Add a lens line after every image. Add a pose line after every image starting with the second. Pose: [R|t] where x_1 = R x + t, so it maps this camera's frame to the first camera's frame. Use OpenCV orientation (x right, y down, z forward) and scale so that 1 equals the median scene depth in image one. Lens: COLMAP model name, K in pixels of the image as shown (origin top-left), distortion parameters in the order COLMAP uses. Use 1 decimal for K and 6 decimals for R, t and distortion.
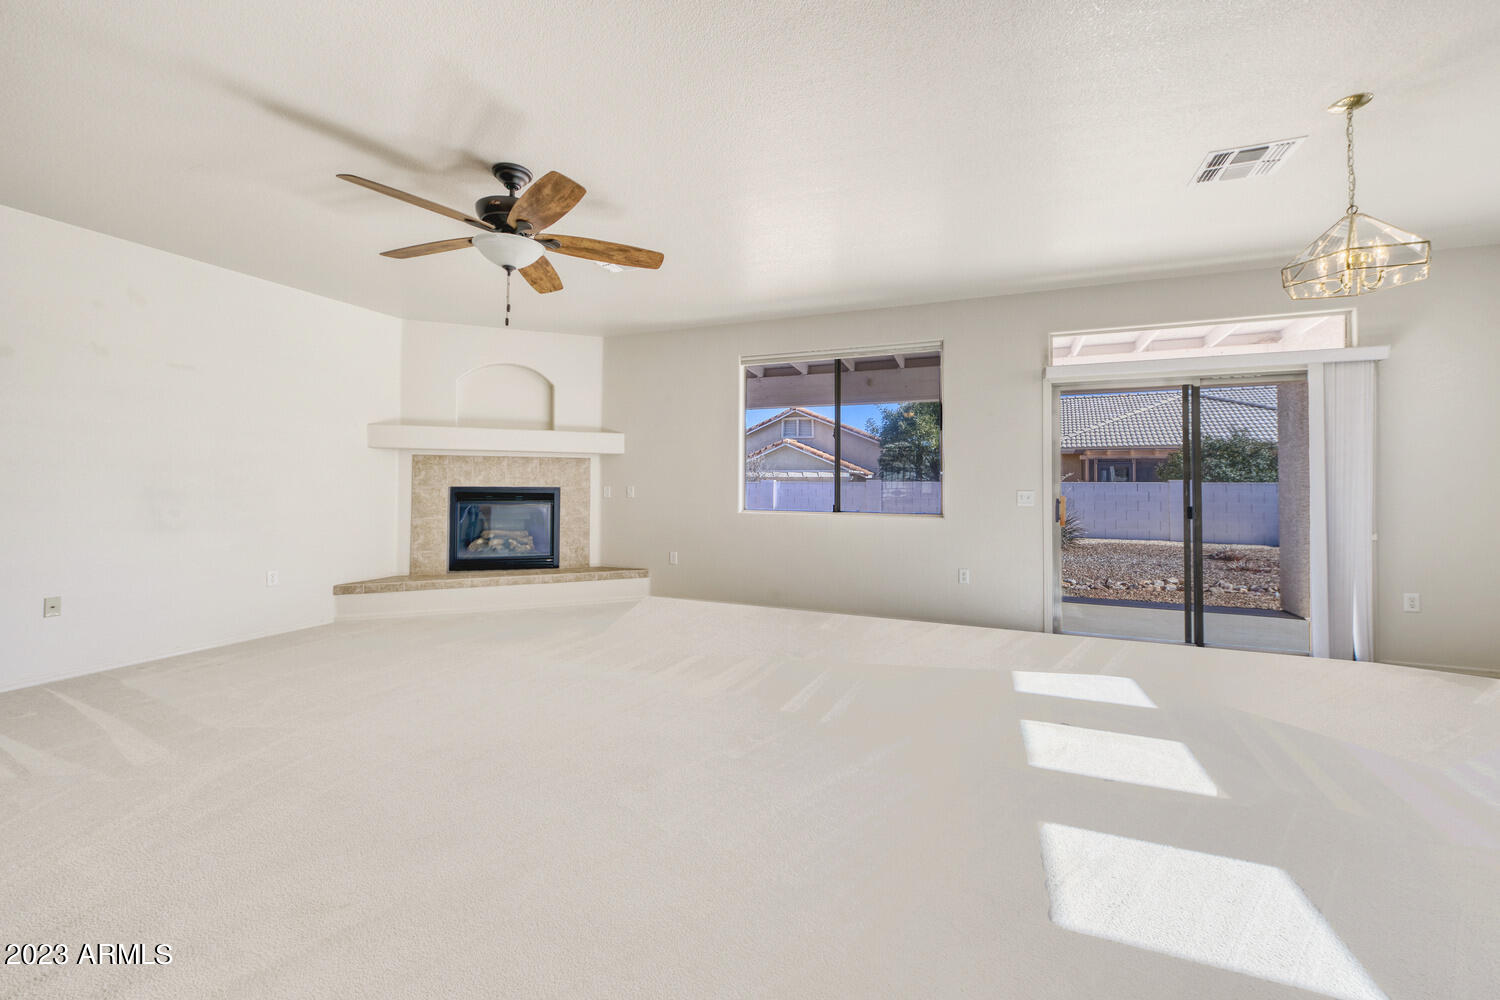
lens RADIAL K [[582.0, 0, 745.4], [0, 582.0, 472.8], [0, 0, 1]] dist [0.000937, -0.000053]
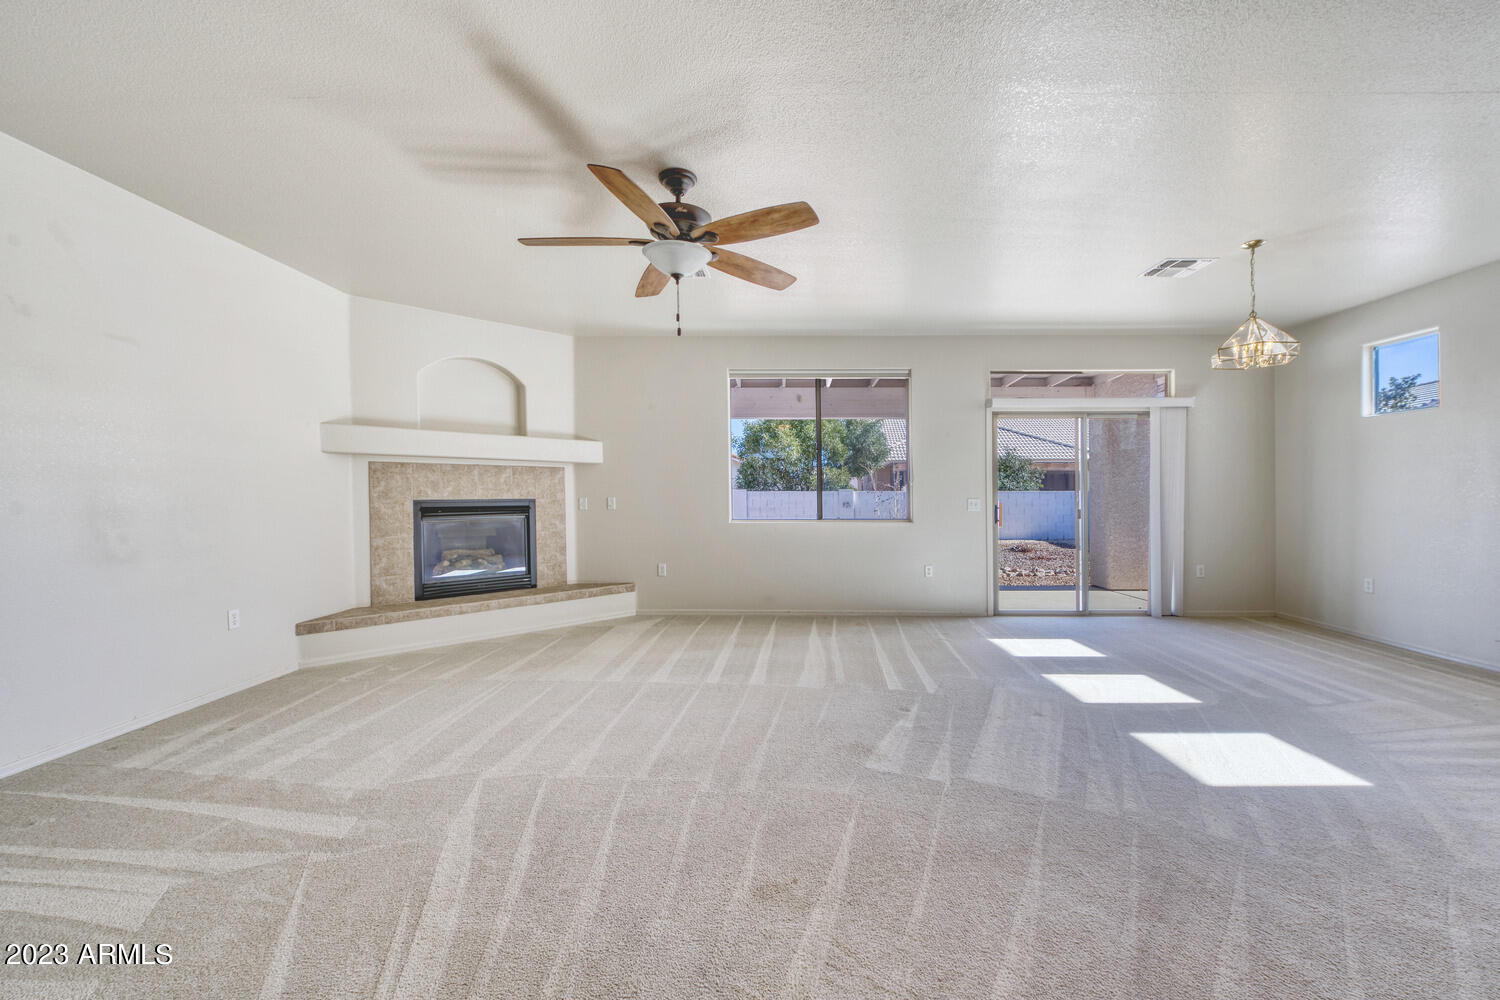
lens RADIAL K [[603.8, 0, 750.0], [0, 603.8, 500.0], [0, 0, 1]] dist [-0.000620, -0.000081]
pose [[0.928067, -0.009314, 0.372296, -0.376907], [-0.001837, 0.999561, 0.029585, -0.002696], [-0.372408, -0.028141, 0.927642, -0.000477]]
